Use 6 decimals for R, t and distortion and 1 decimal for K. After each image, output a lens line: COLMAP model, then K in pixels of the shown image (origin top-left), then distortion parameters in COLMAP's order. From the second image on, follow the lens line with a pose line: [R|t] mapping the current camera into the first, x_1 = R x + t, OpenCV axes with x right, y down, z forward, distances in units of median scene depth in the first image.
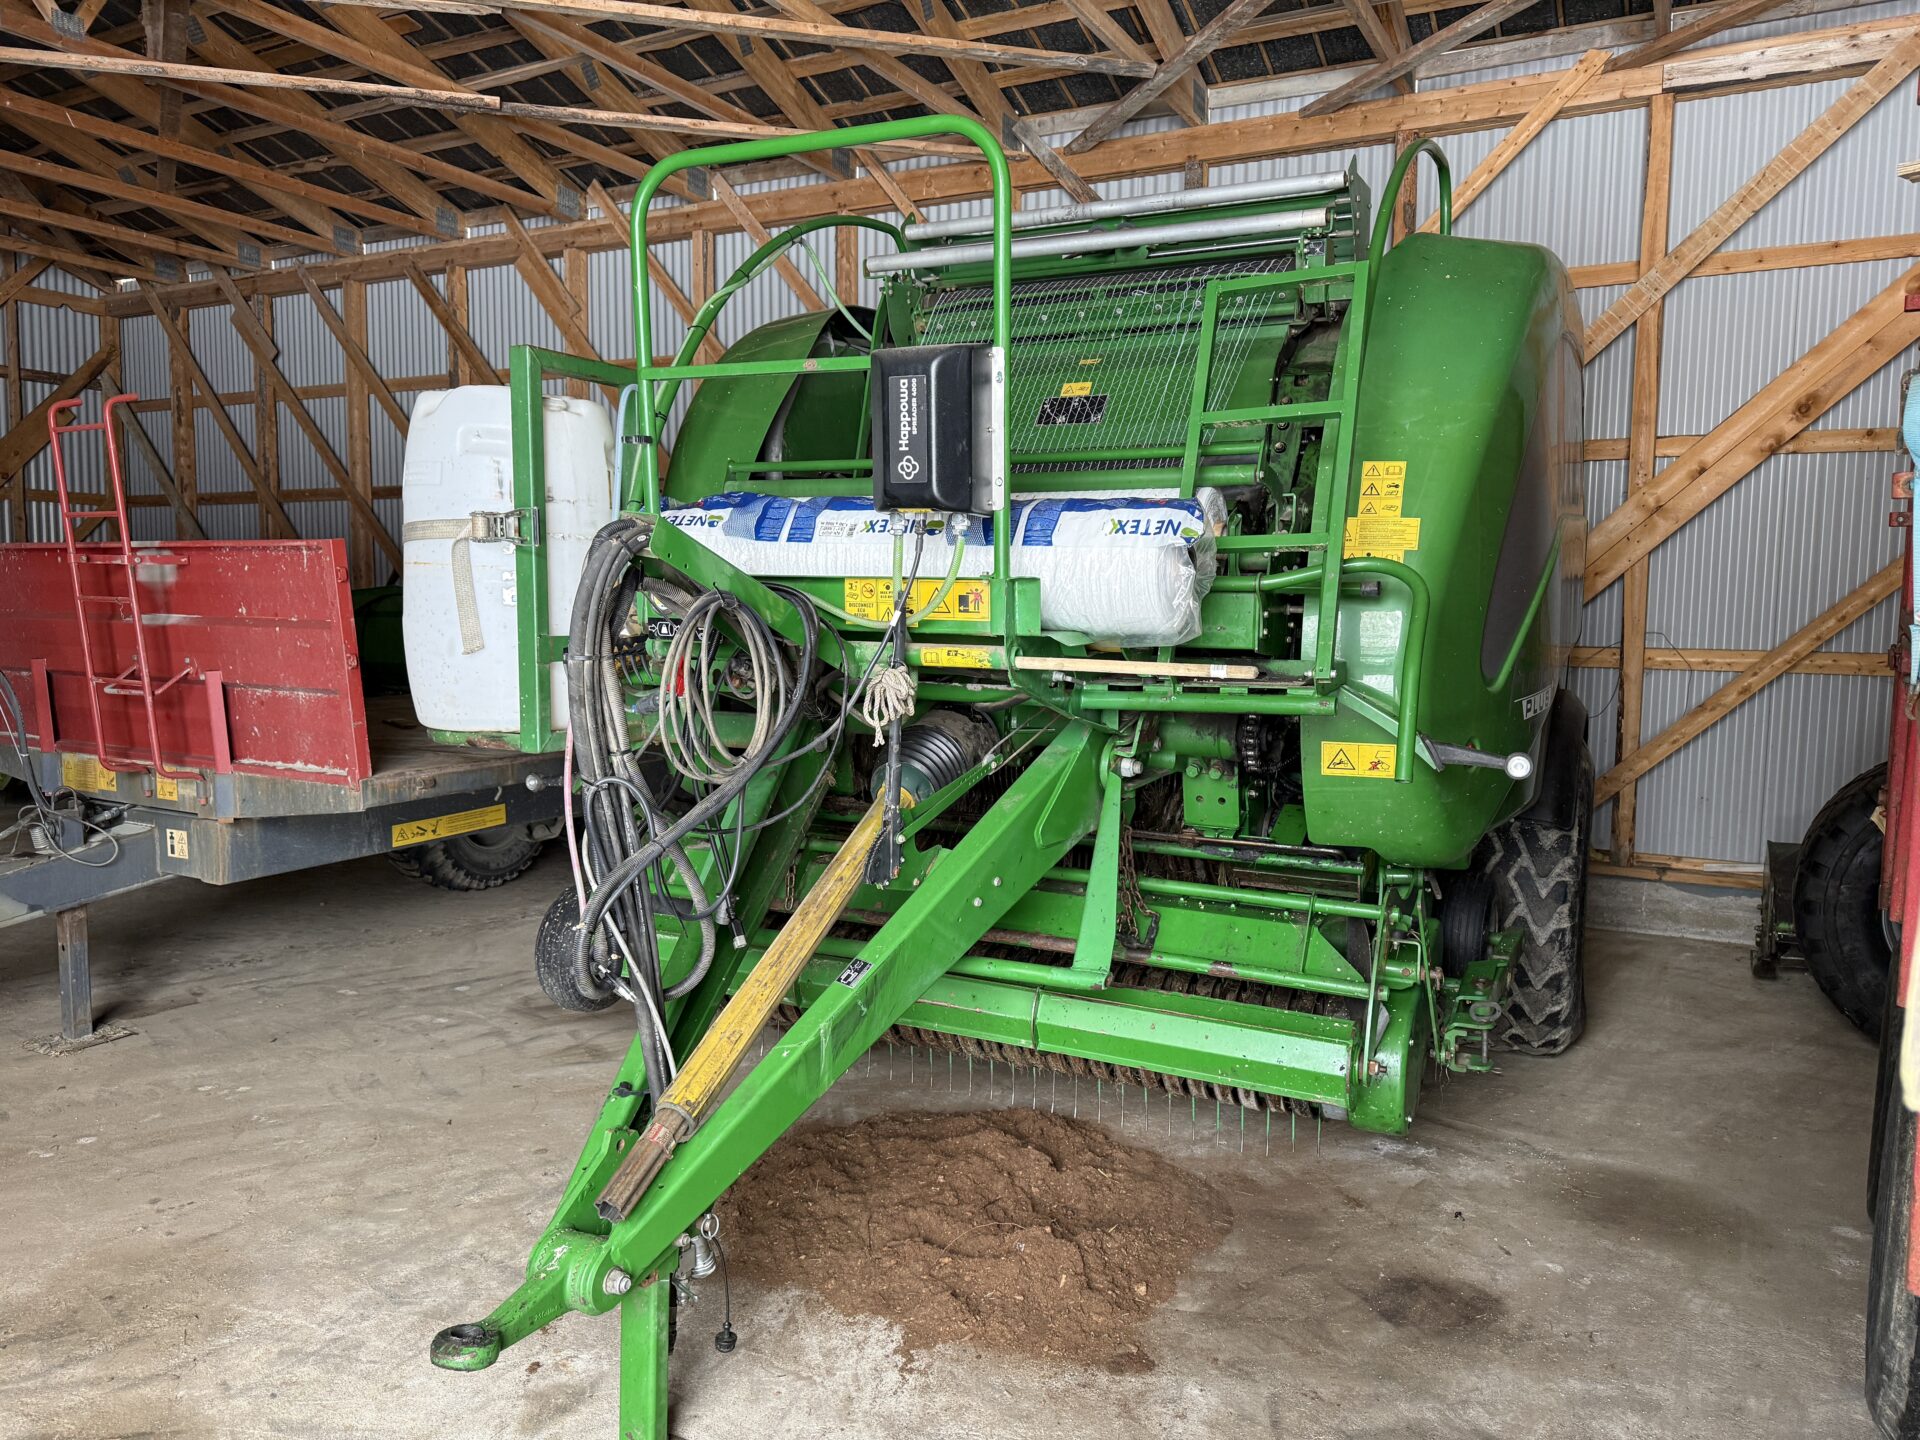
lens RADIAL K [[1245.0, 0, 958.1], [0, 1245.0, 714.2], [0, 0, 1]] dist [0.082658, -0.115578]
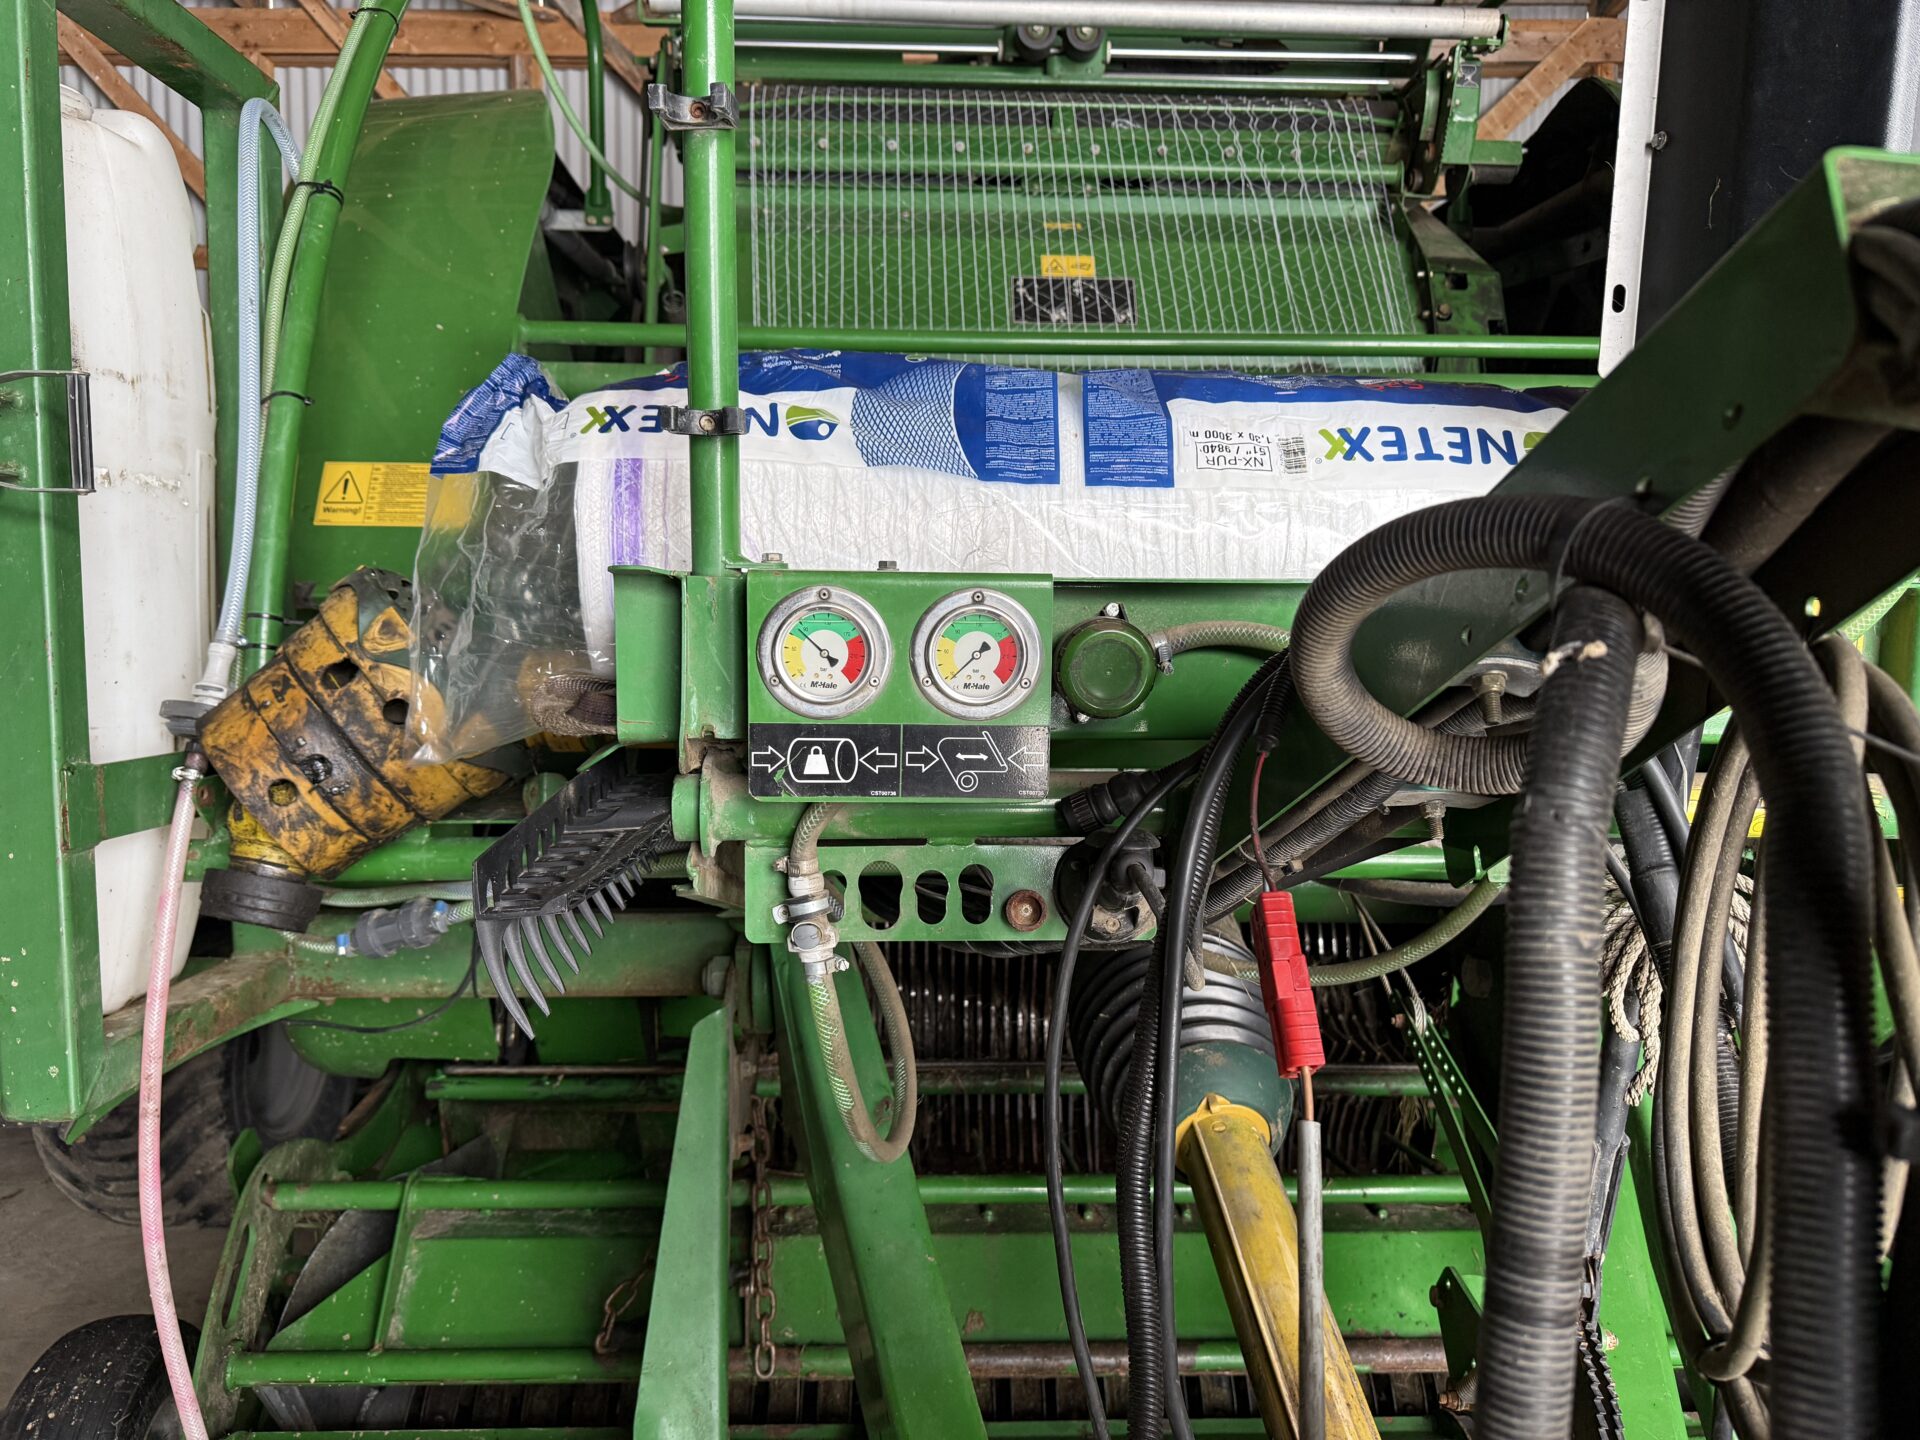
lens RADIAL K [[1354.4, 0, 960.3], [0, 1354.4, 716.7], [0, 0, 1]] dist [0.033385, -0.032106]
pose [[0.890978, -0.042769, 0.452027, -0.219250], [0.054325, 0.998444, -0.012608, -0.046263], [-0.450785, 0.035790, 0.891915, 0.442634]]
